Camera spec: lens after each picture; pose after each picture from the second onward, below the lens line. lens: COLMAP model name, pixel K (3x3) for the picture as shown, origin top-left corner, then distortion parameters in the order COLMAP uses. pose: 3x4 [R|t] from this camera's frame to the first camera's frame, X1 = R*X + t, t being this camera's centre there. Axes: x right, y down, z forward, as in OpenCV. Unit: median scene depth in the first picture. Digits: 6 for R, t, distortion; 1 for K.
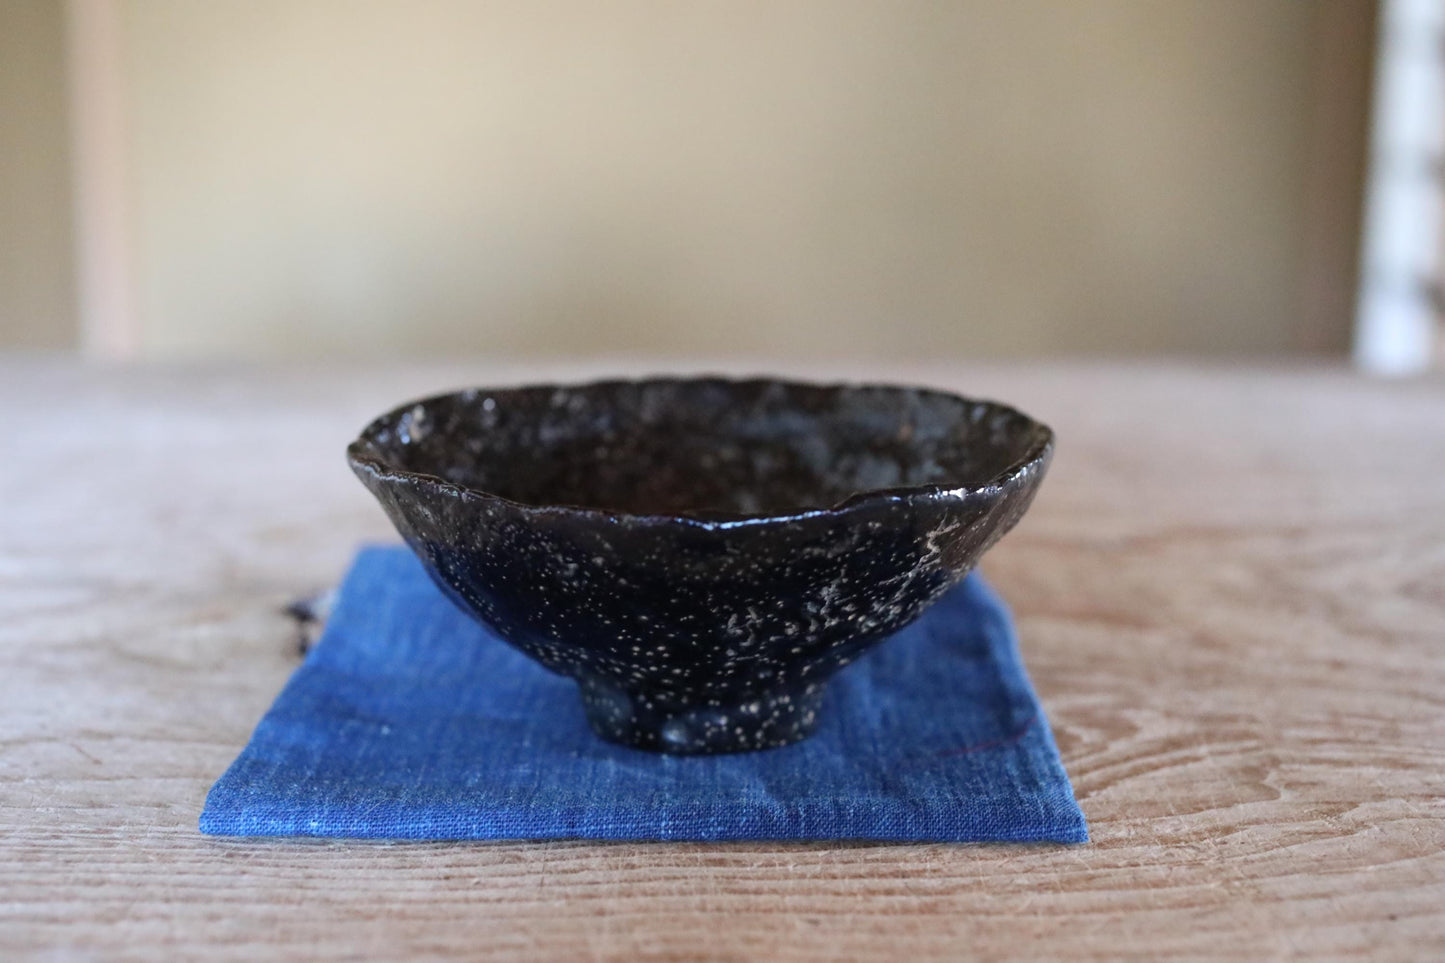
lens RADIAL K [[2262.9, 0, 722.5], [0, 2262.9, 481.5], [0, 0, 1]] dist [0.018507, 0.125394]
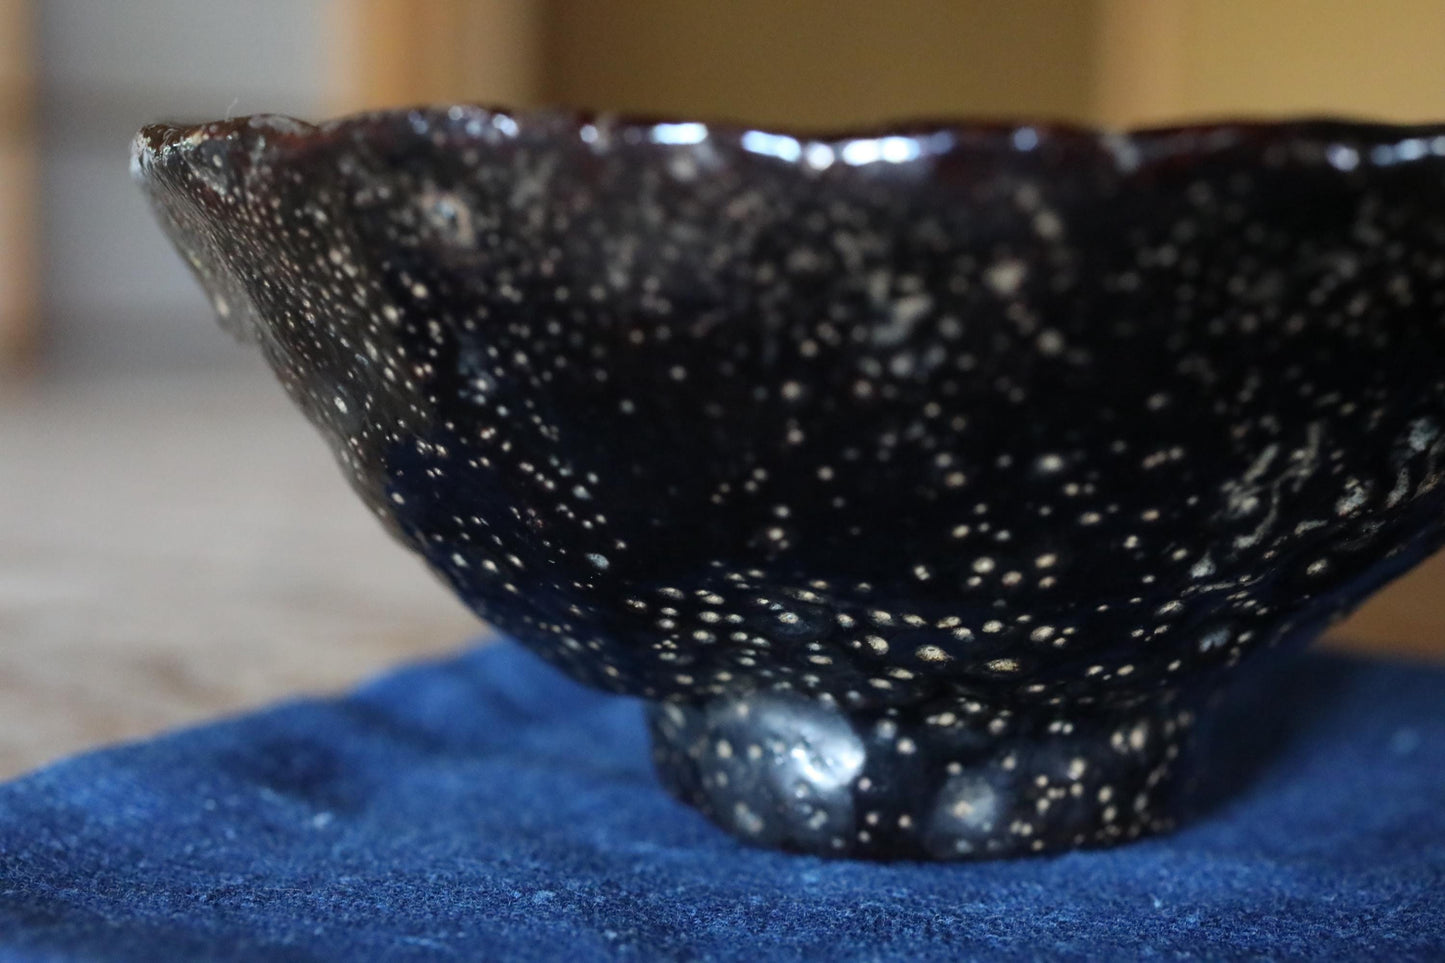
lens RADIAL K [[2262.9, 0, 722.5], [0, 2262.9, 481.5], [0, 0, 1]] dist [0.018507, 0.125394]
pose [[0.954608, -0.013005, 0.297582, -0.189830], [0.051755, 0.991092, -0.122711, 0.100640], [-0.293335, 0.132542, 0.946777, 0.608362]]
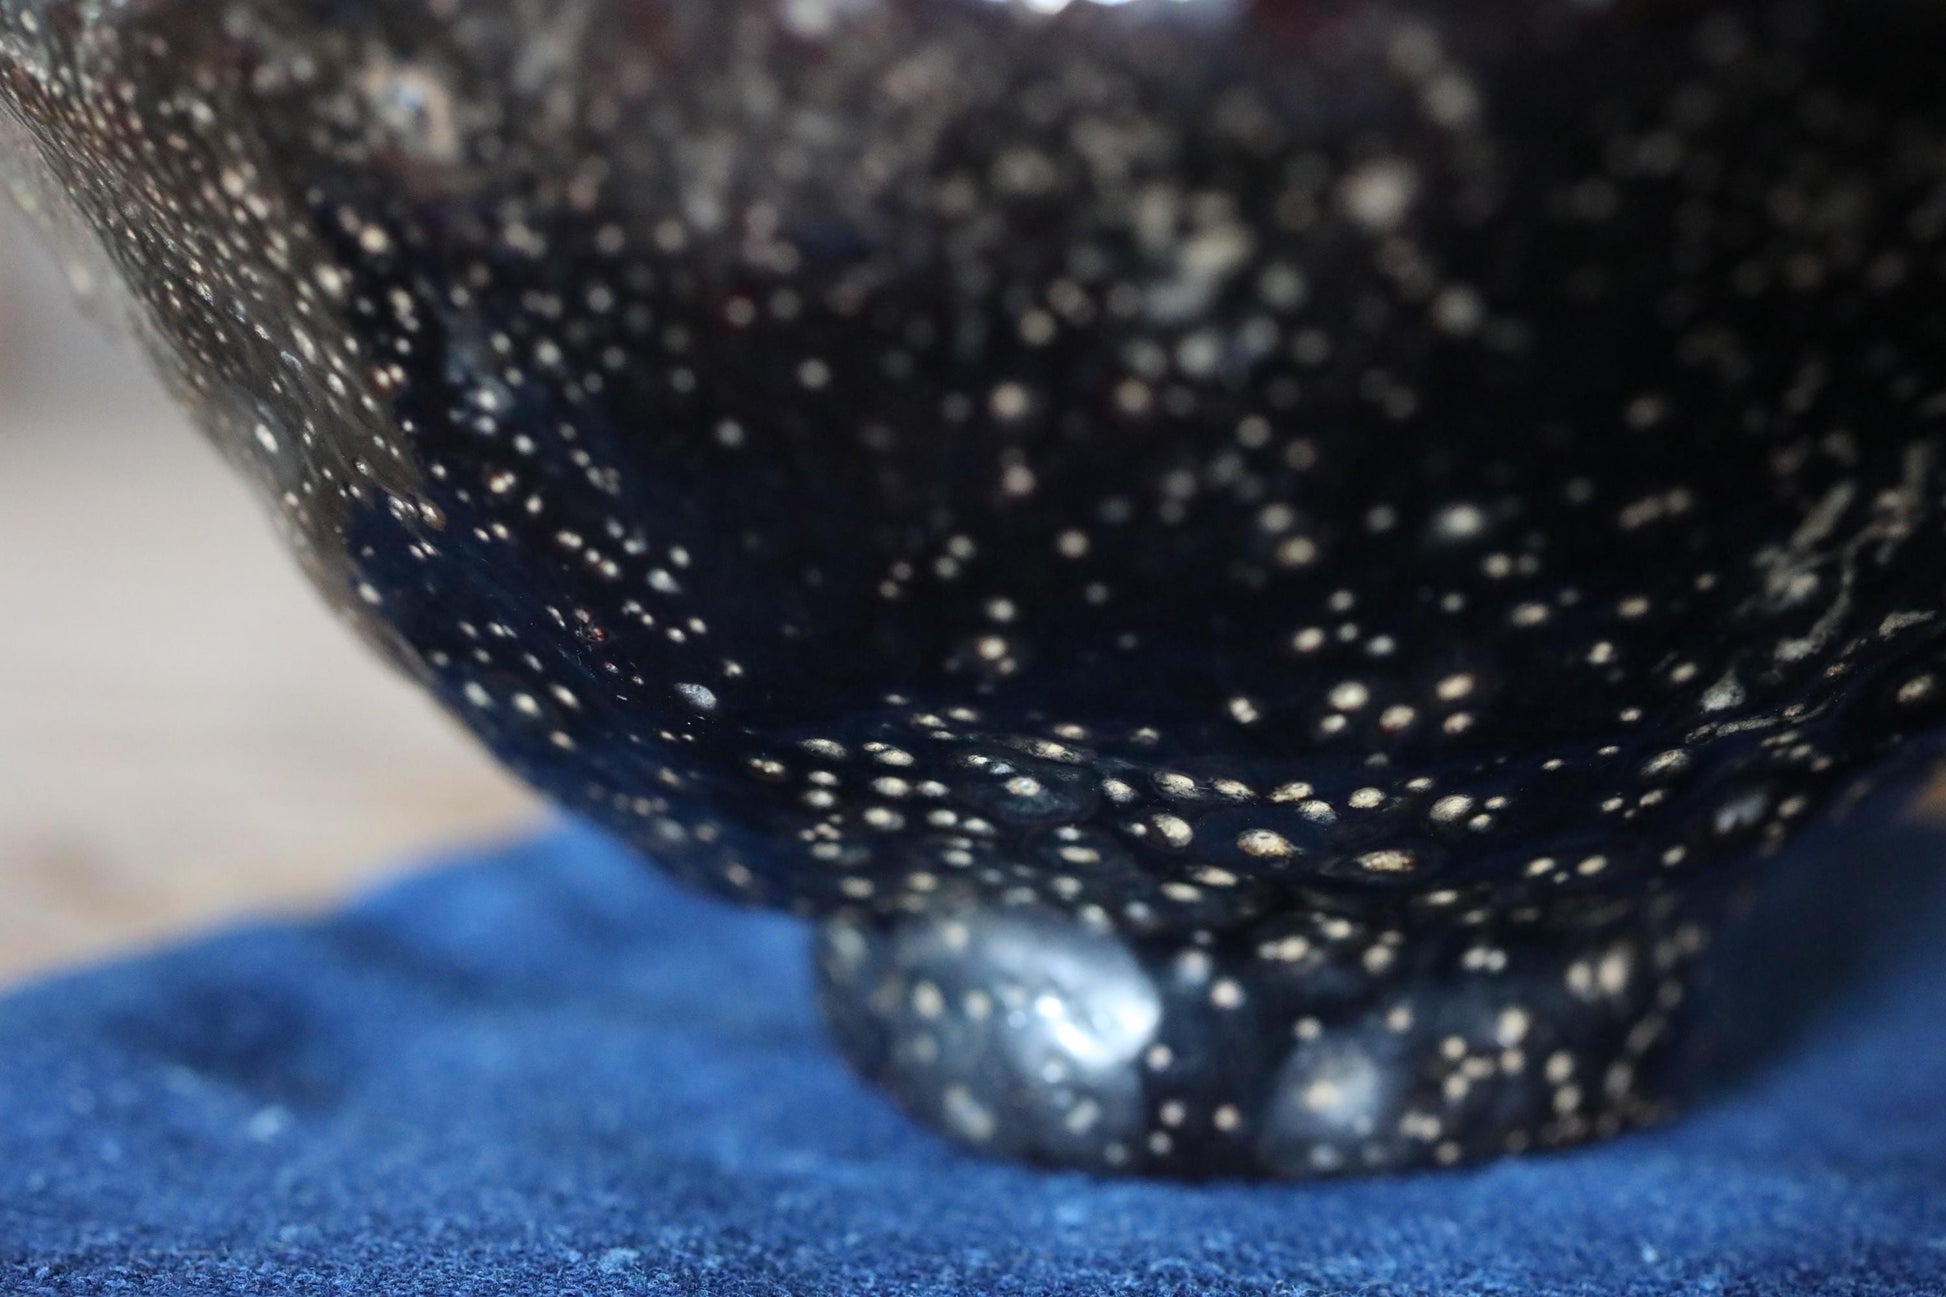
lens RADIAL K [[3178.9, 0, 982.4], [0, 3178.9, 619.0], [0, 0, 1]] dist [0.035863, 0.233945]
pose [[0.956933, -0.032610, 0.288472, -0.160028], [0.064152, 0.992859, -0.100572, 0.091948], [-0.283133, 0.114747, 0.952192, 0.667595]]
